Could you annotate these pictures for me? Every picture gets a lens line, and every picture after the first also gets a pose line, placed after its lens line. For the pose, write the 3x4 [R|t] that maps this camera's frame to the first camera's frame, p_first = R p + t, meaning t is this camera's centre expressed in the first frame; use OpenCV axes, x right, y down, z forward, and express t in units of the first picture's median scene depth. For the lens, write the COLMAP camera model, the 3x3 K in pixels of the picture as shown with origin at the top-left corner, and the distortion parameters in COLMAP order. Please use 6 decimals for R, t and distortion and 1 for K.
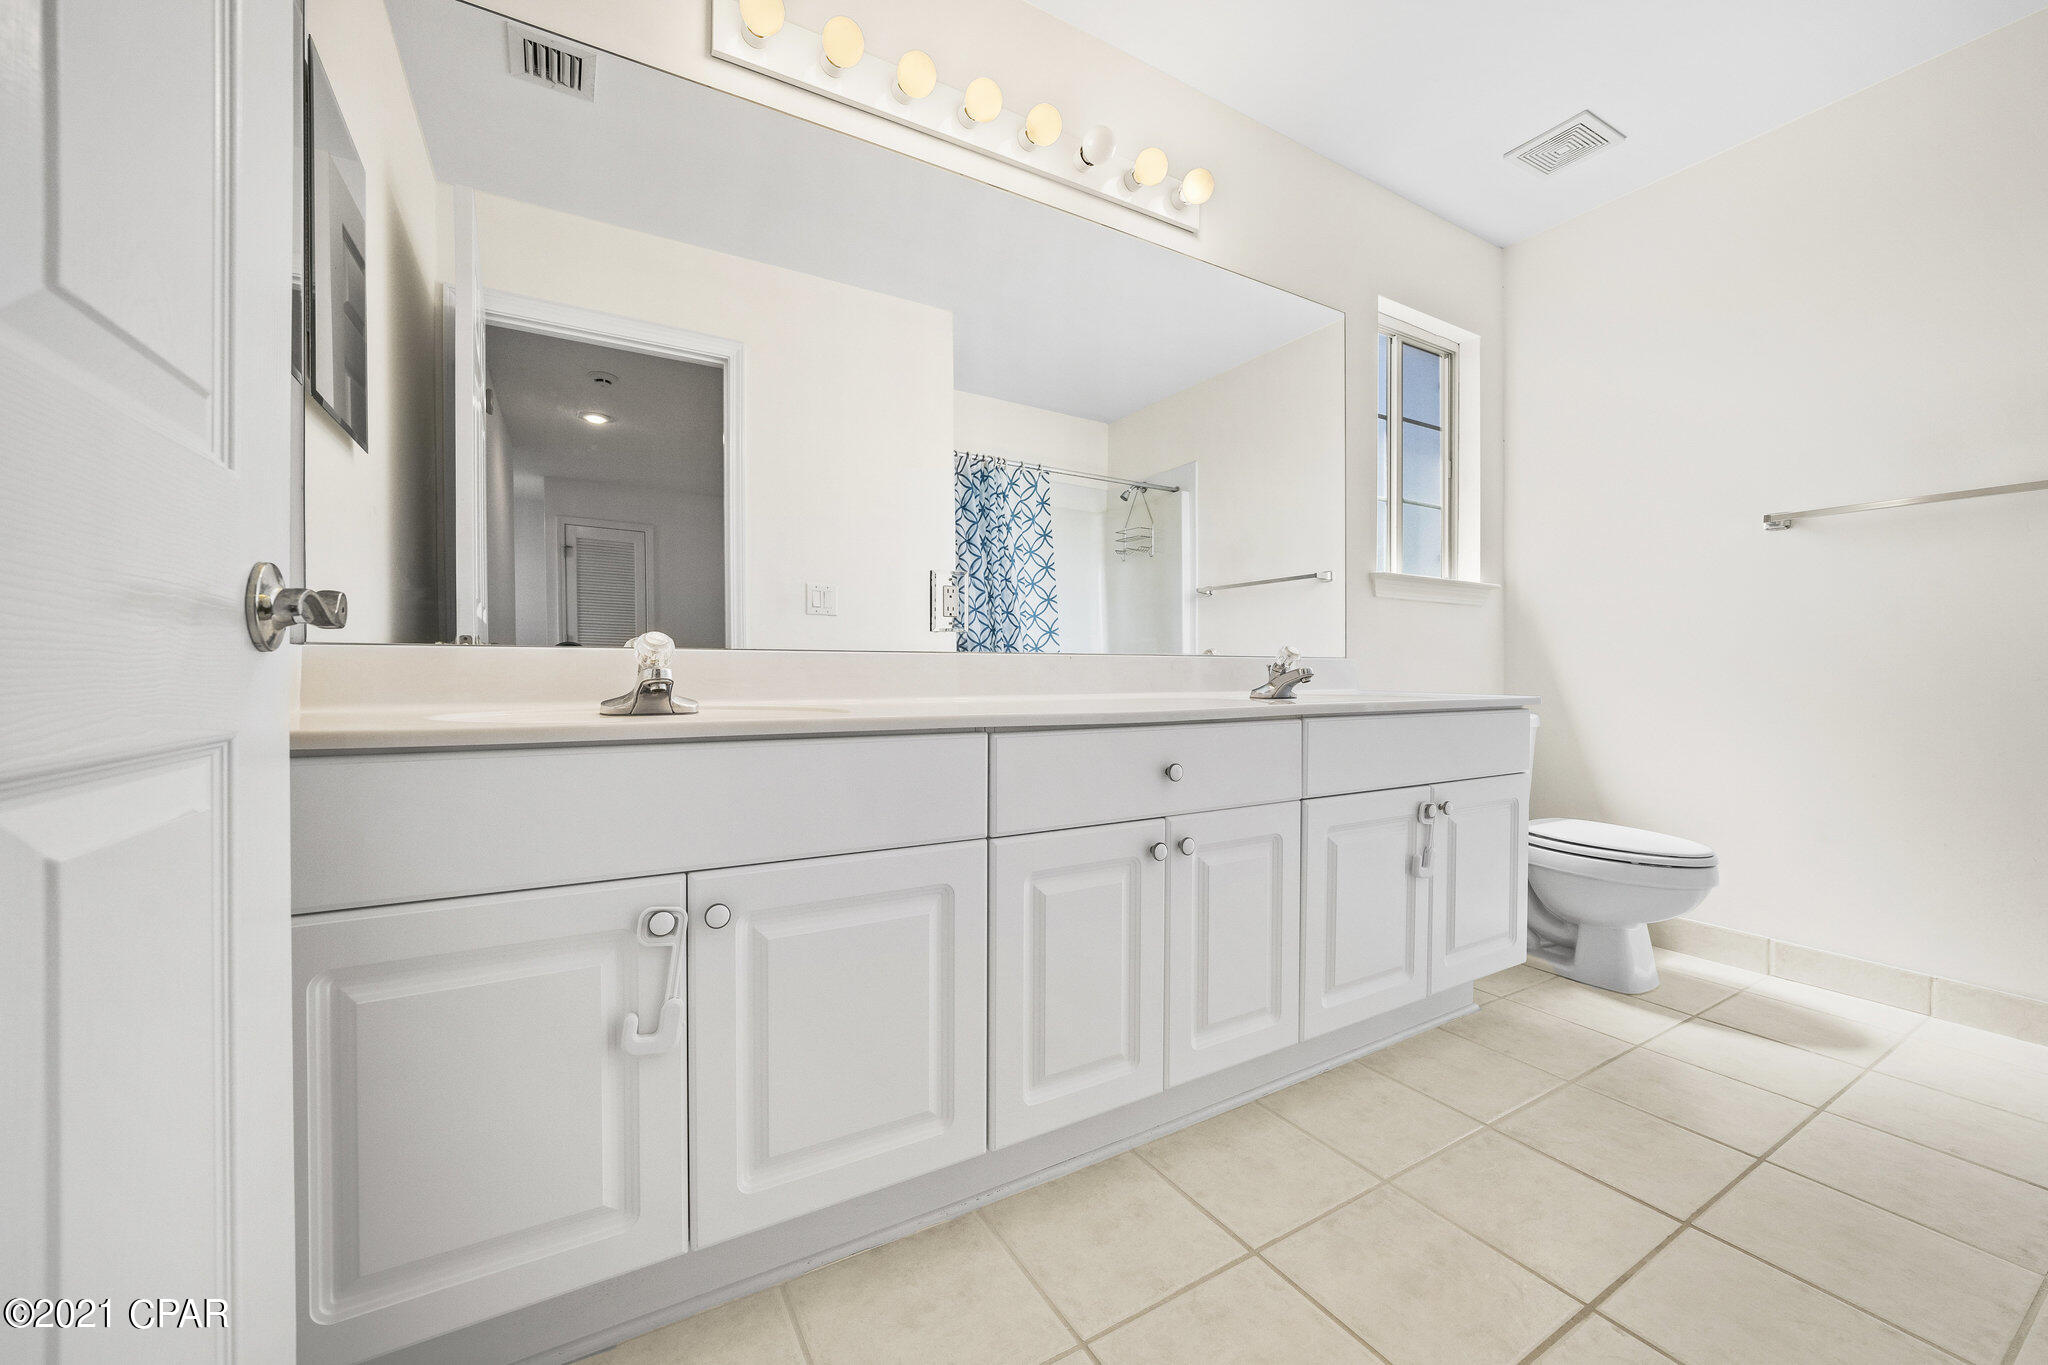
lens RADIAL K [[801.2, 0, 1027.7], [0, 801.2, 678.7], [0, 0, 1]] dist [-0.011070, 0.001113]
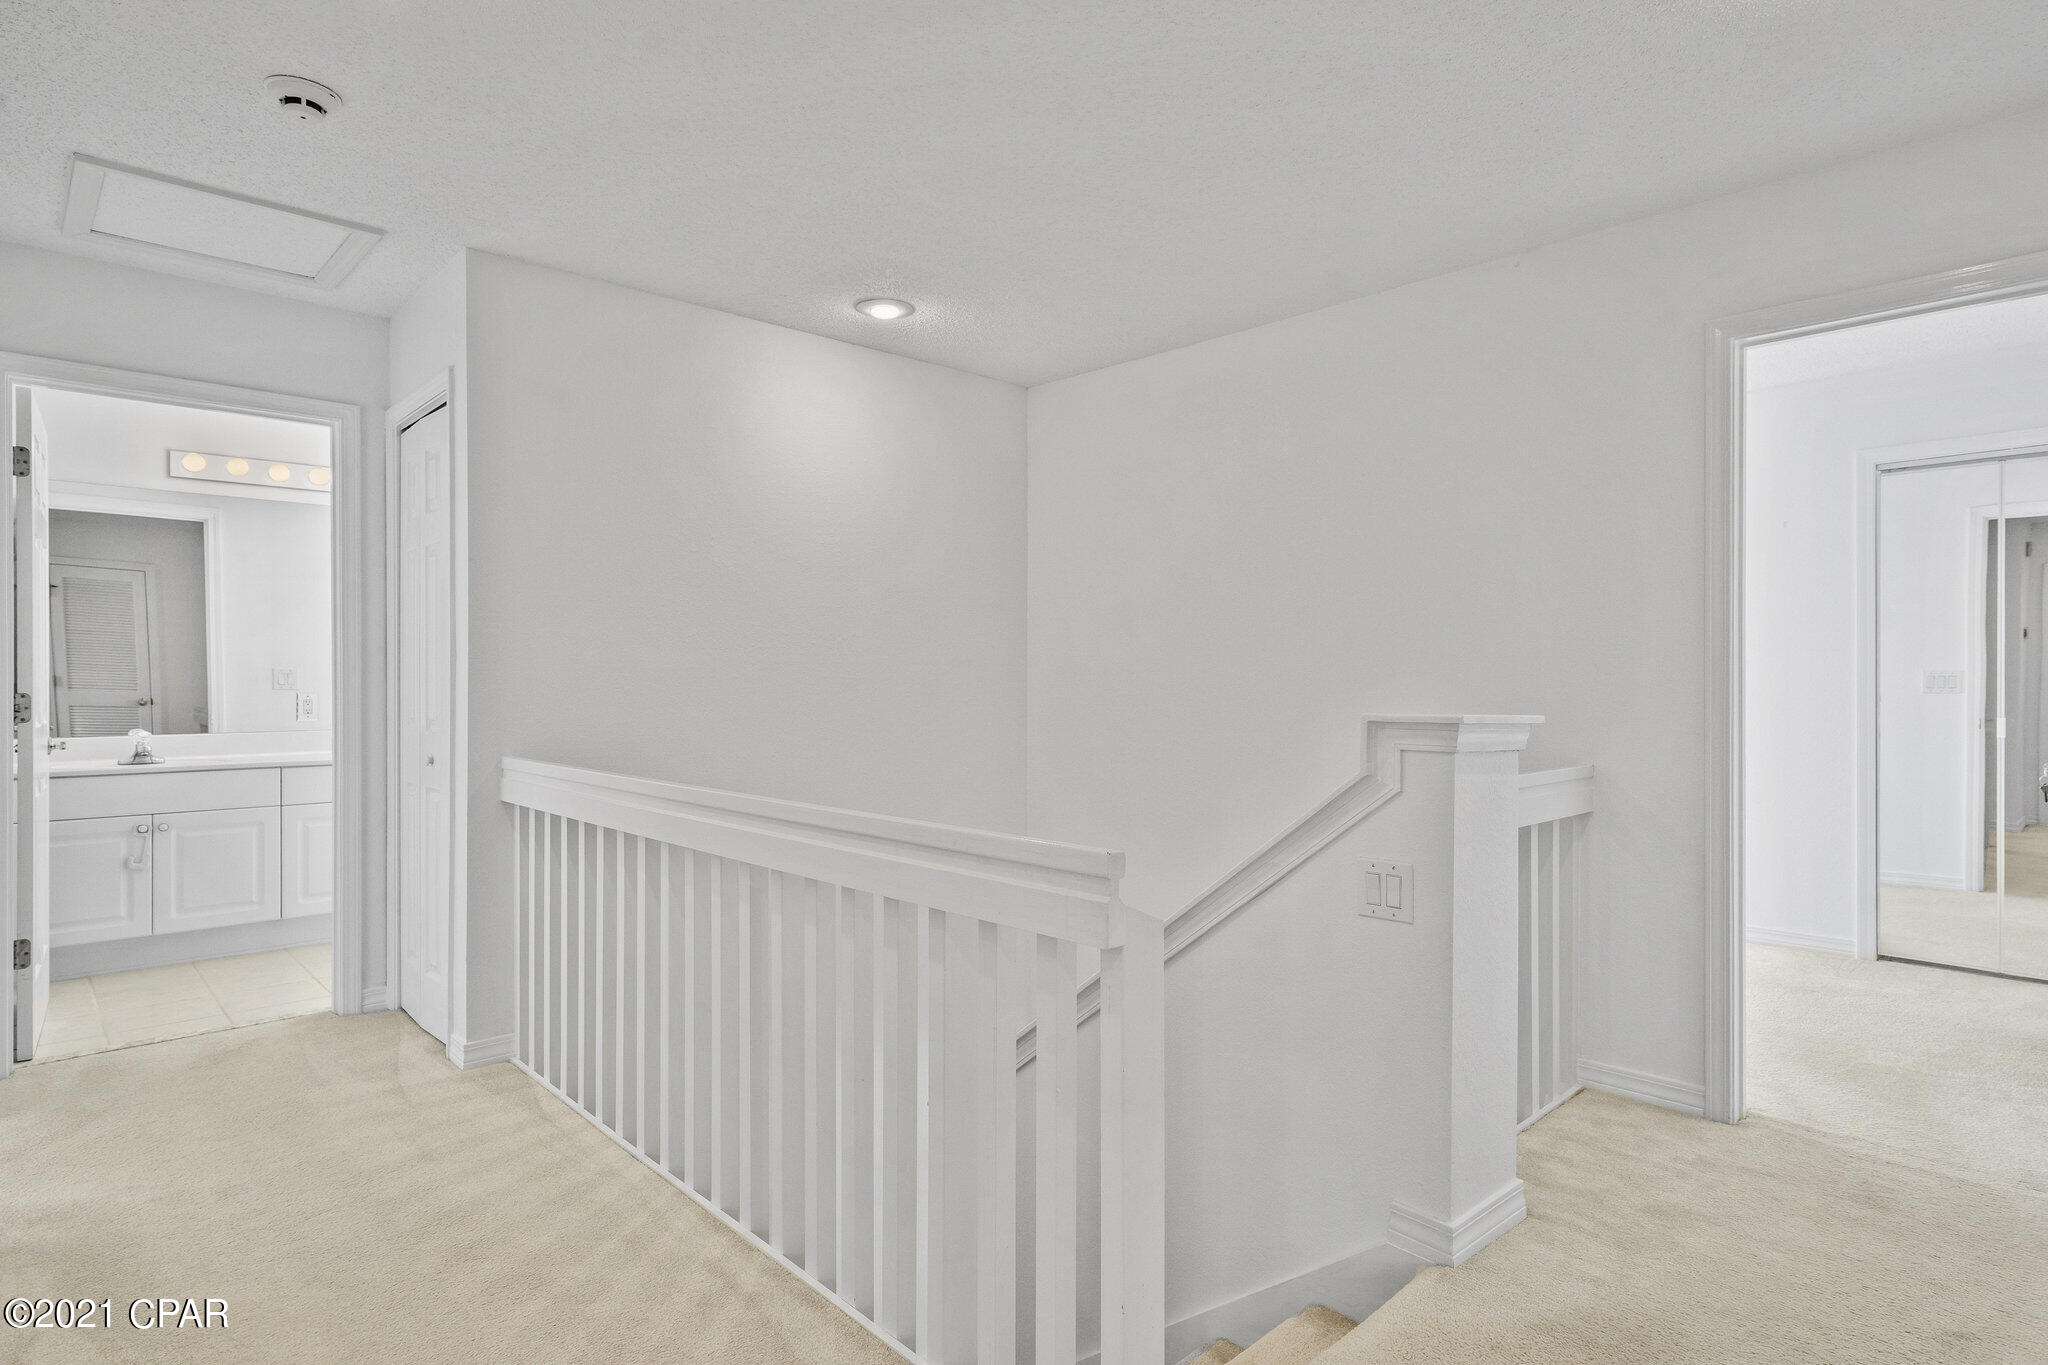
lens RADIAL K [[1086.6, 0, 1026.2], [0, 1086.6, 682.9], [0, 0, 1]] dist [0.002140, 0.000088]
pose [[0.973701, -0.005481, 0.227765, 1.887300], [0.008115, 0.999911, -0.010629, -0.194898], [-0.227686, 0.012198, 0.973658, -3.833573]]
